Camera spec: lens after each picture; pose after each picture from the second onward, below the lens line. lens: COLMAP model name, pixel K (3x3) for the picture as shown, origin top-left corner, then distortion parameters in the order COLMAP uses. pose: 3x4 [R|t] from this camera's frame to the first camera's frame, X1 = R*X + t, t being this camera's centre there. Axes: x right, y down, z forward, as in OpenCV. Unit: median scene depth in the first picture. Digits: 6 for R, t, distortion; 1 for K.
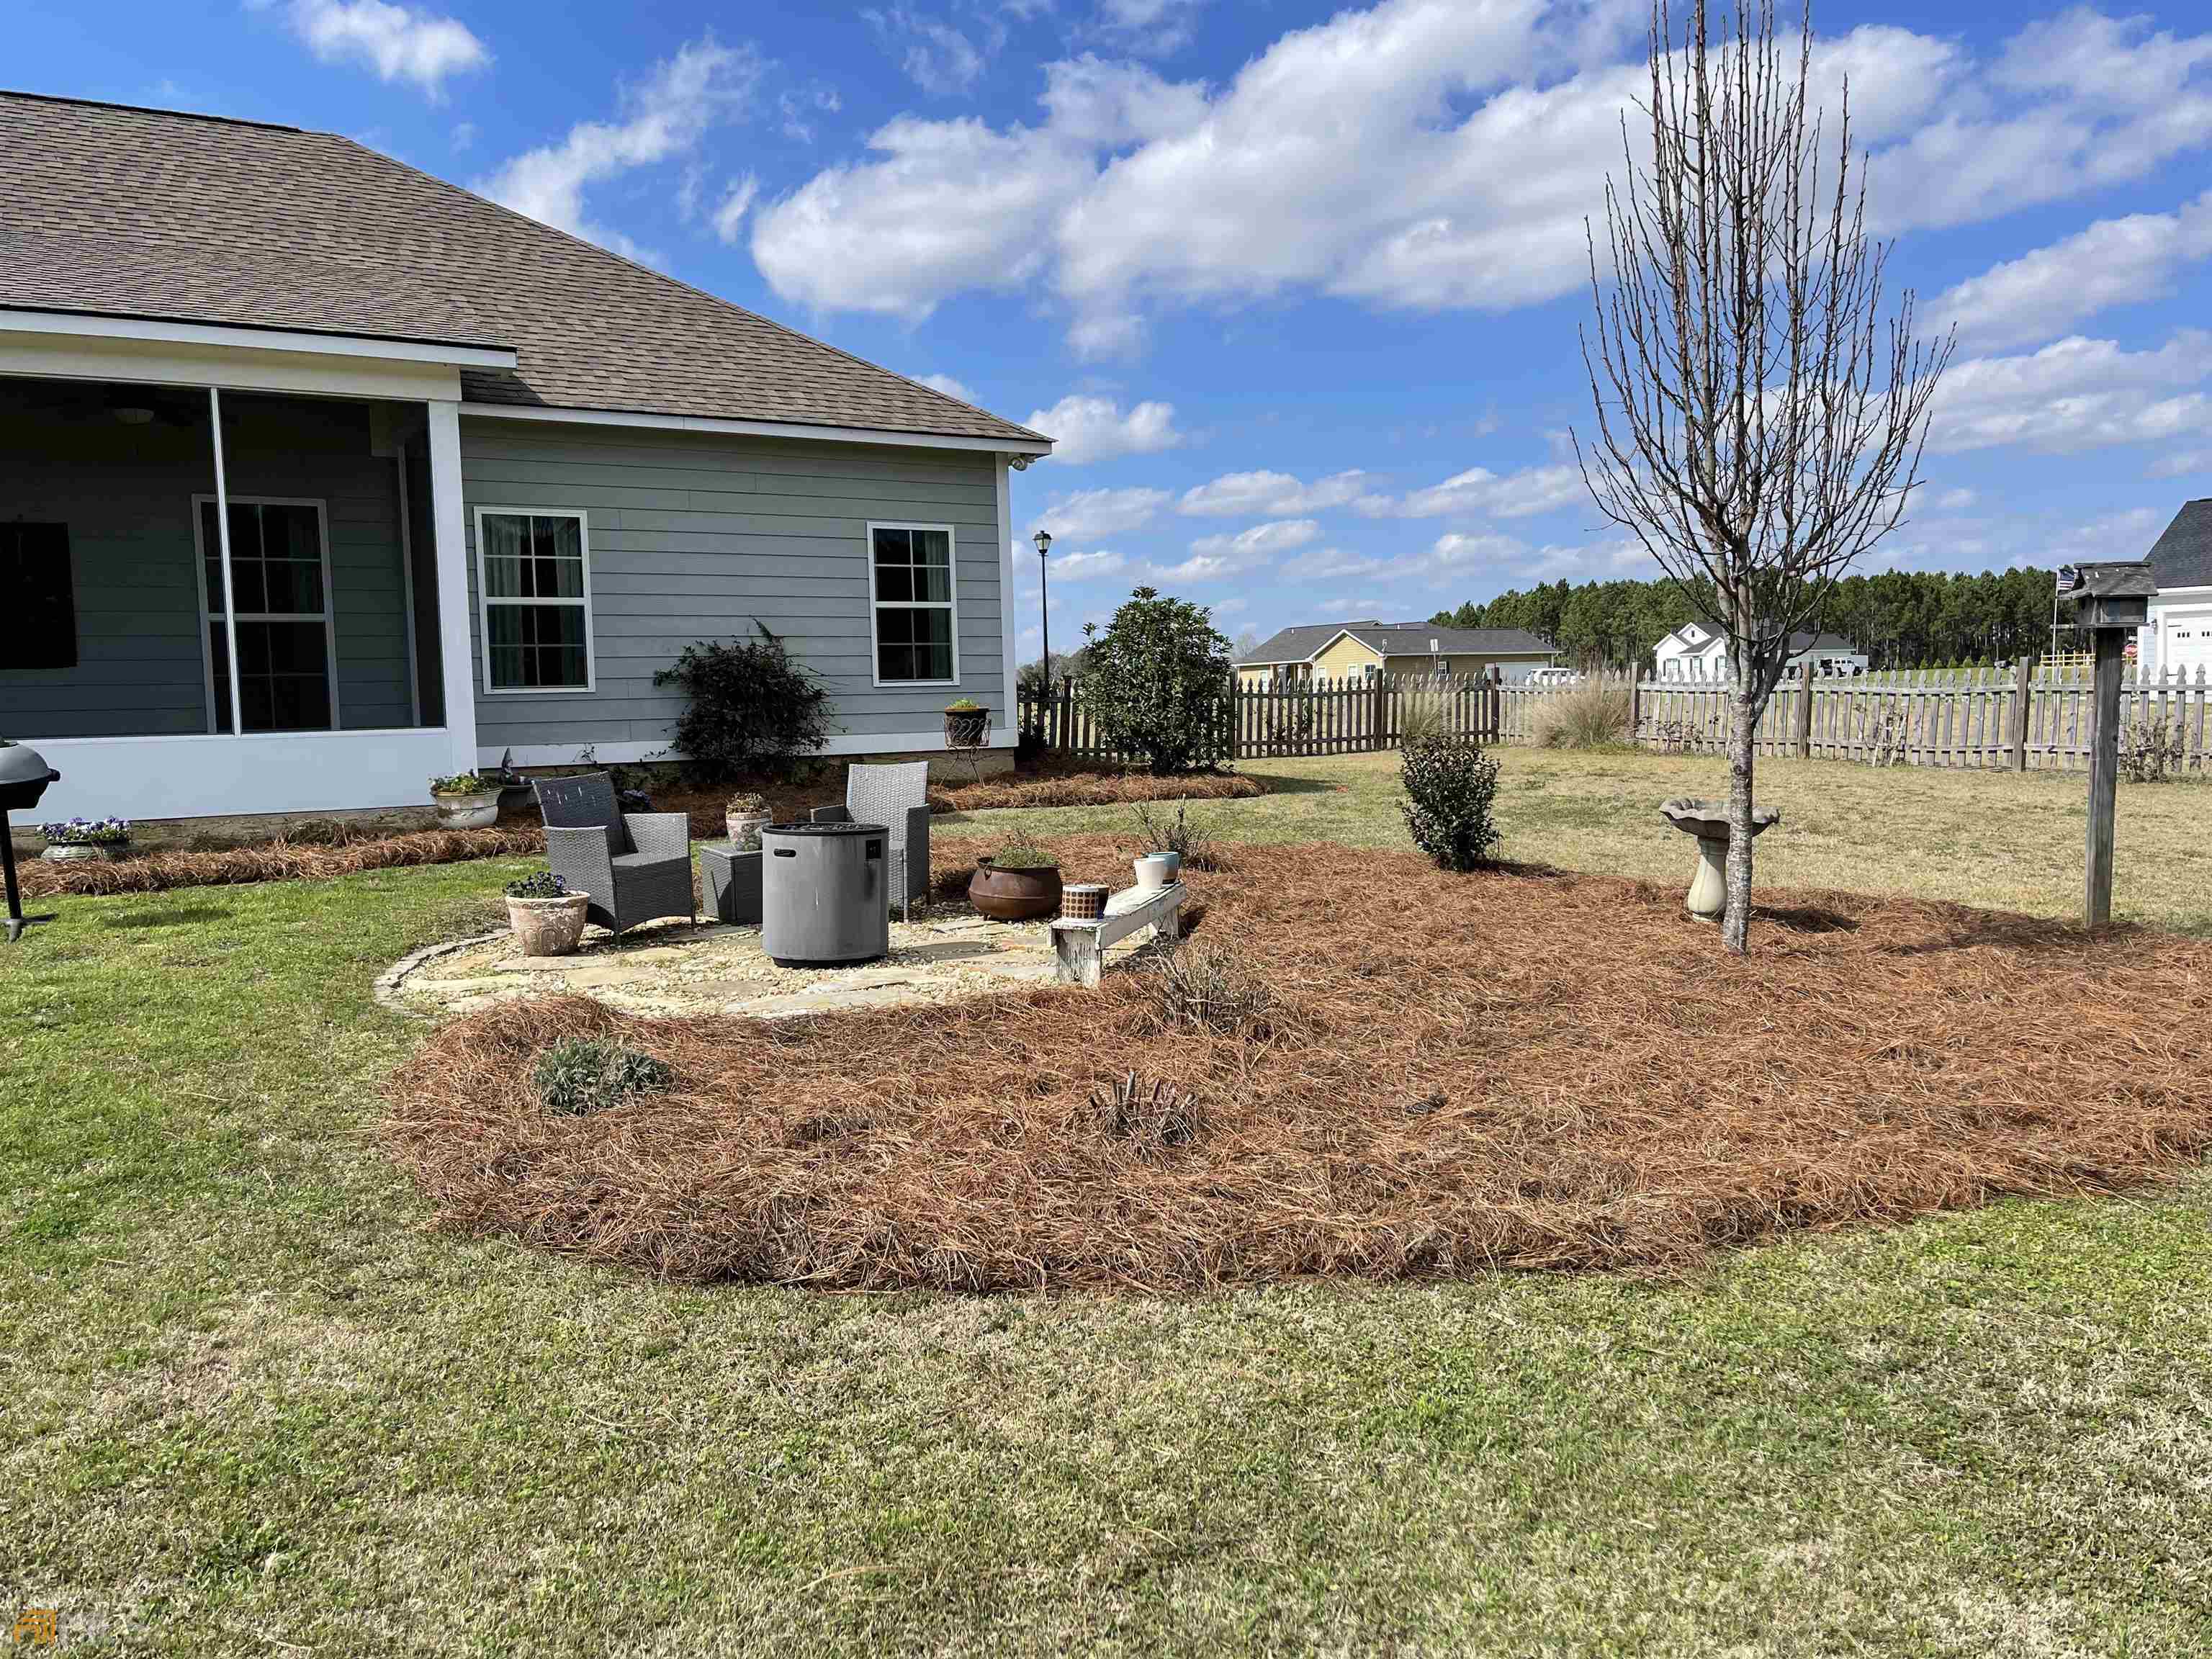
lens RADIAL K [[1678.8, 0, 1109.1], [0, 1678.8, 842.4], [0, 0, 1]] dist [0.033614, -0.004165]
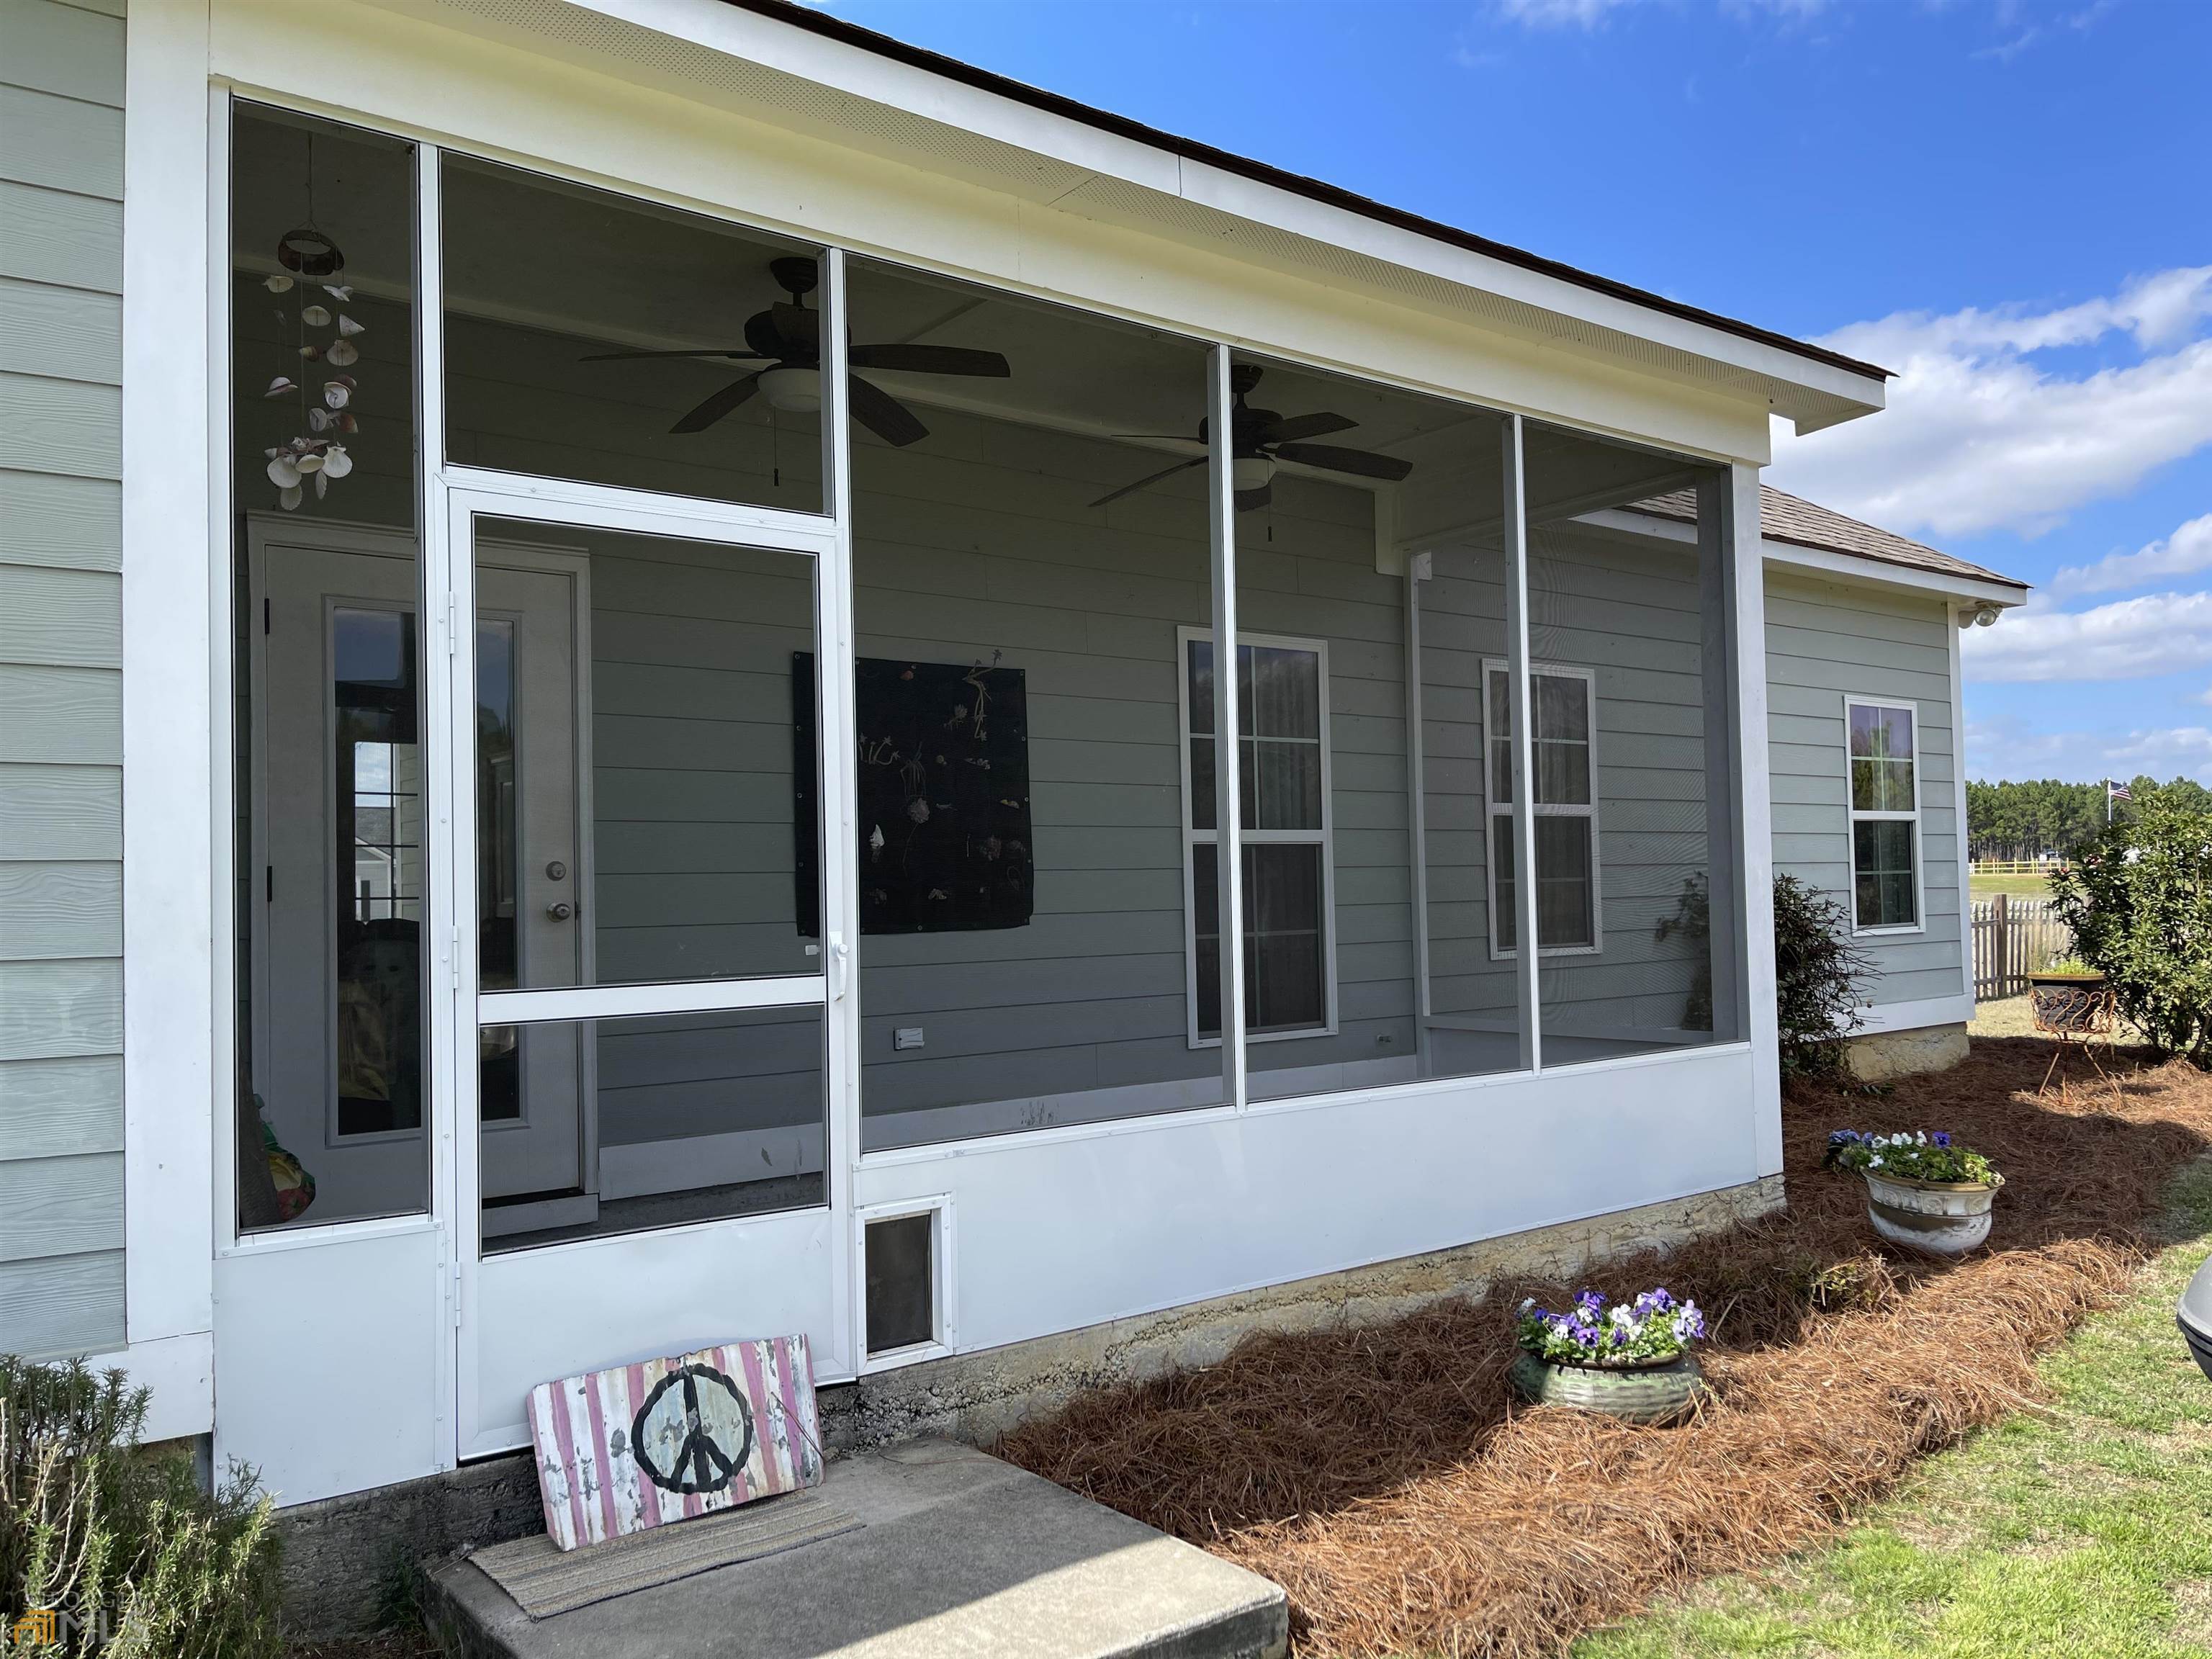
lens RADIAL K [[1678.8, 0, 1109.1], [0, 1678.8, 842.4], [0, 0, 1]] dist [0.033614, -0.004165]
pose [[0.996607, 0.007743, 0.081948, -0.491053], [0.001942, 0.993077, -0.117450, -0.051464], [-0.082290, 0.117211, 0.989692, 0.352136]]
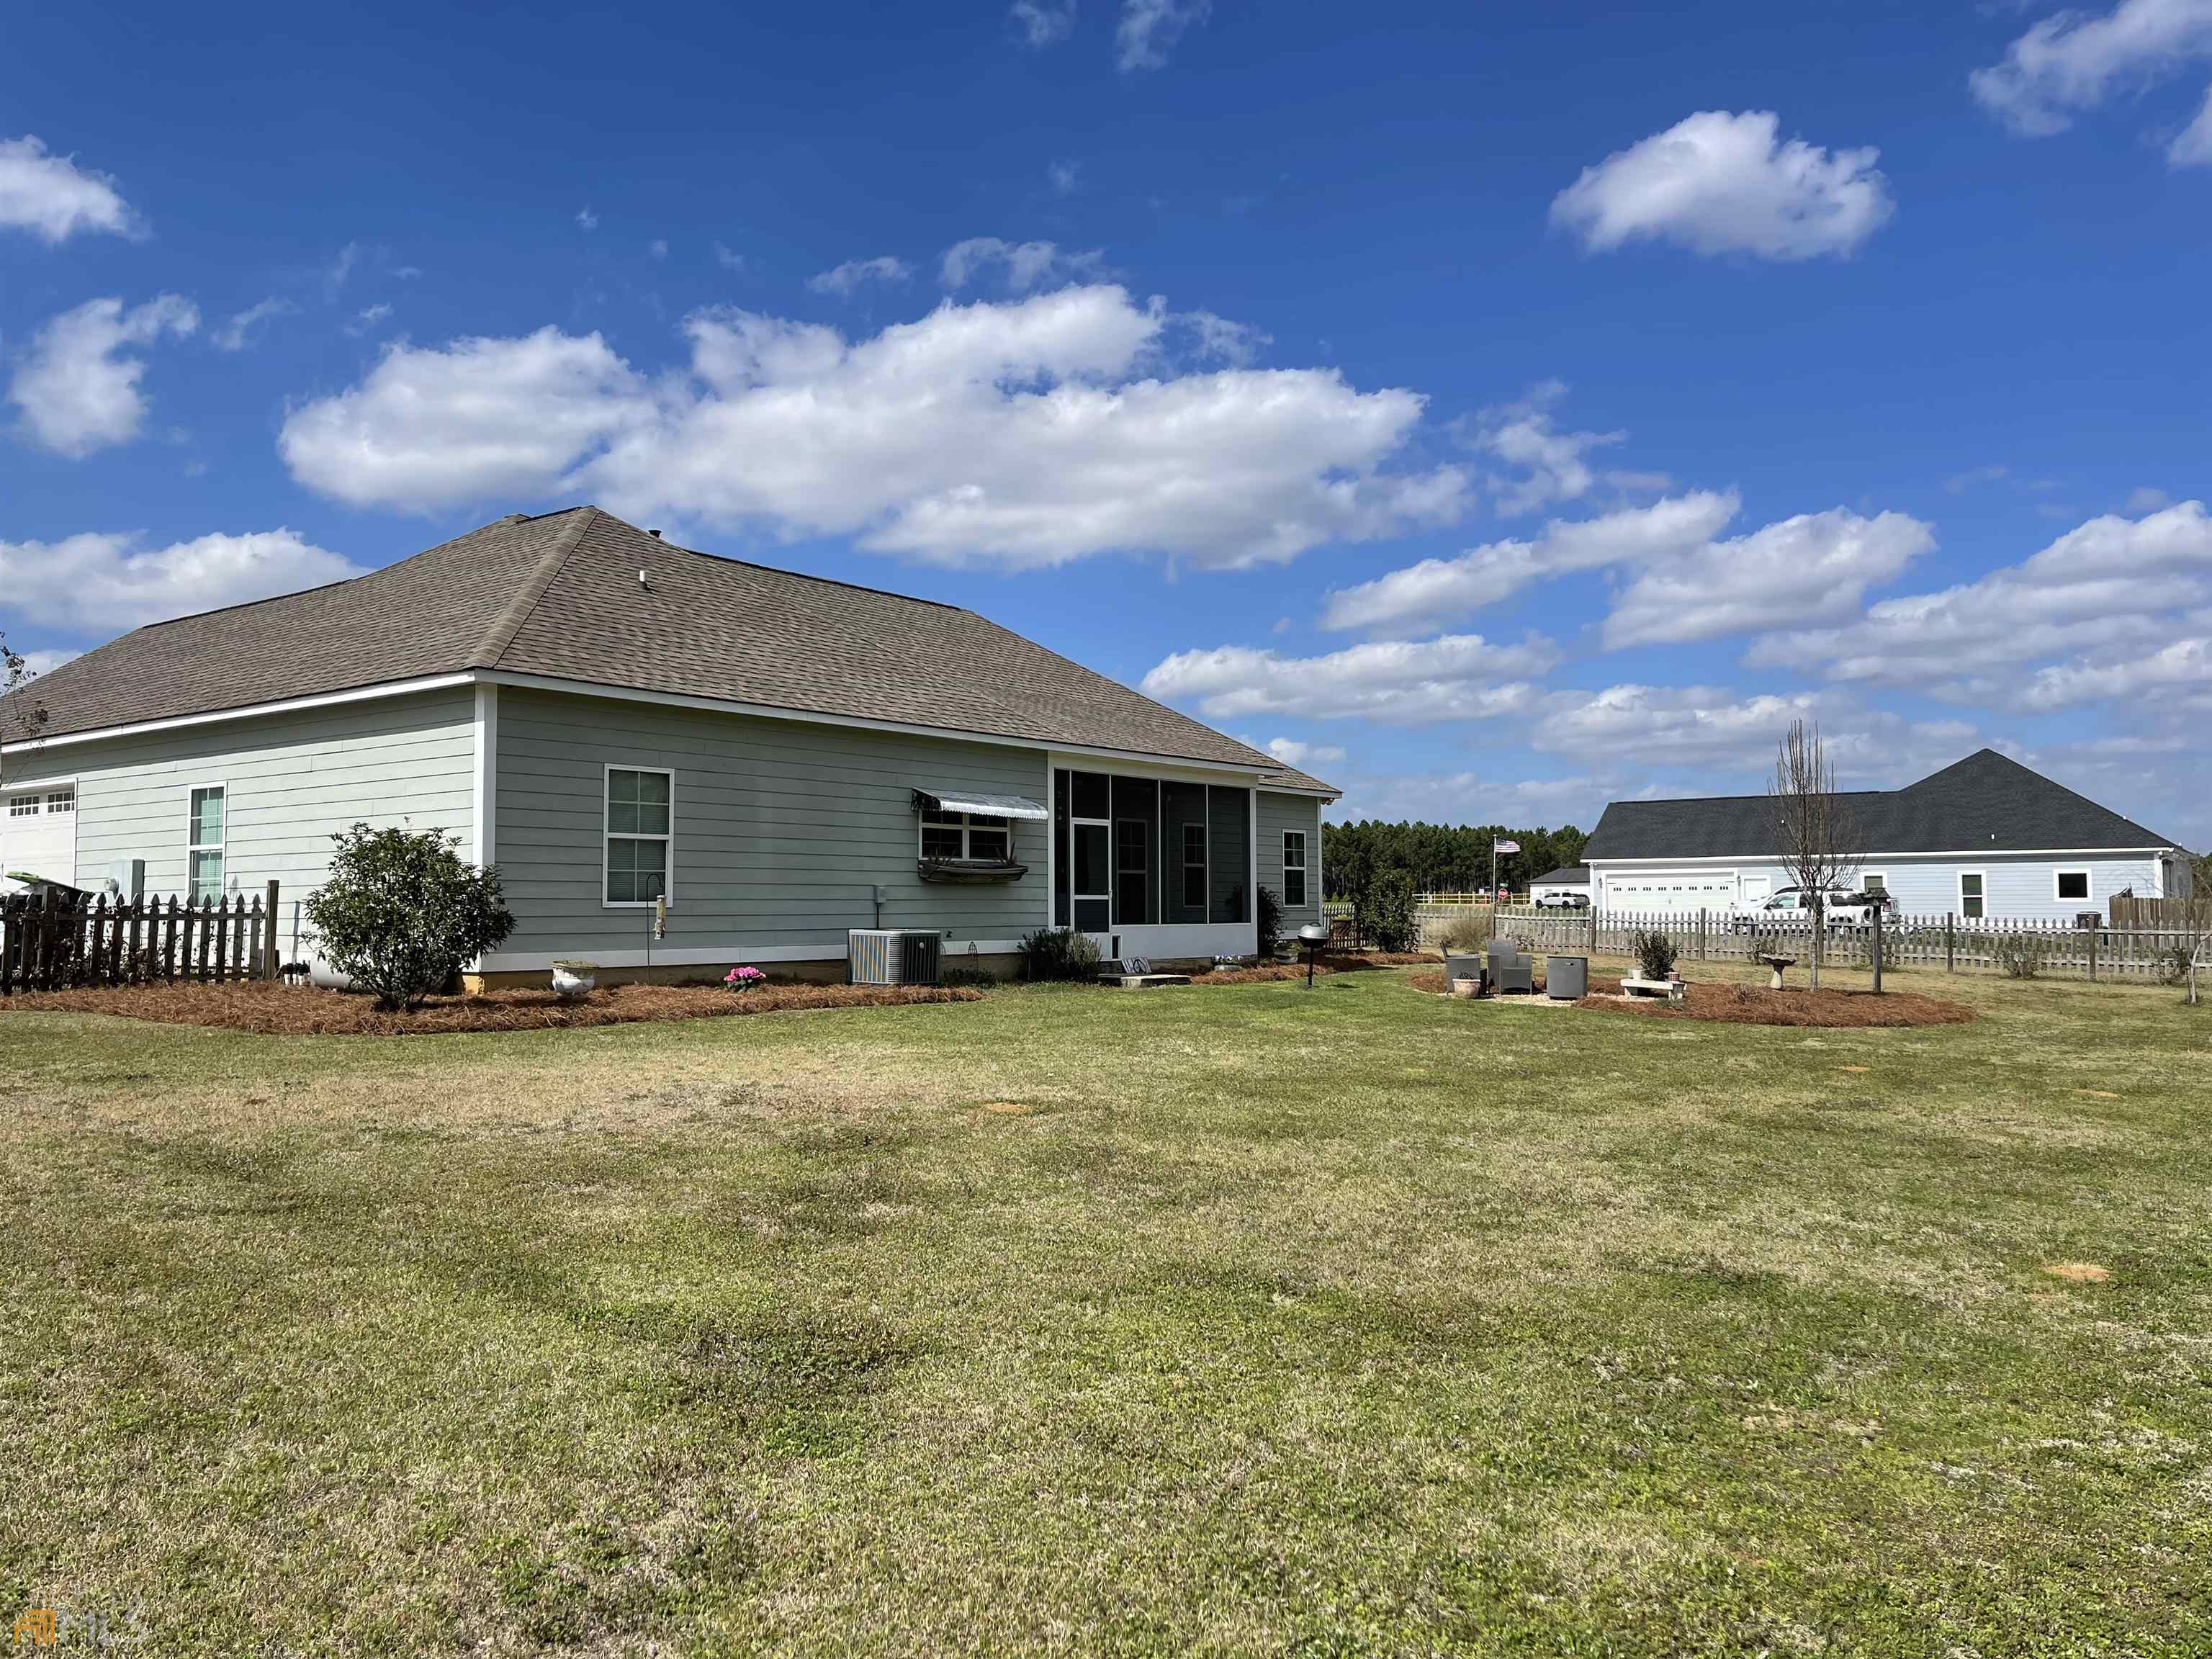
lens RADIAL K [[1699.1, 0, 1099.1], [0, 1699.1, 826.3], [0, 0, 1]] dist [0.053364, -0.005648]
pose [[0.938793, 0.040679, 0.342072, -1.072914], [0.007099, 0.990508, -0.137272, 0.093931], [-0.344409, 0.131298, 0.929593, -0.881497]]
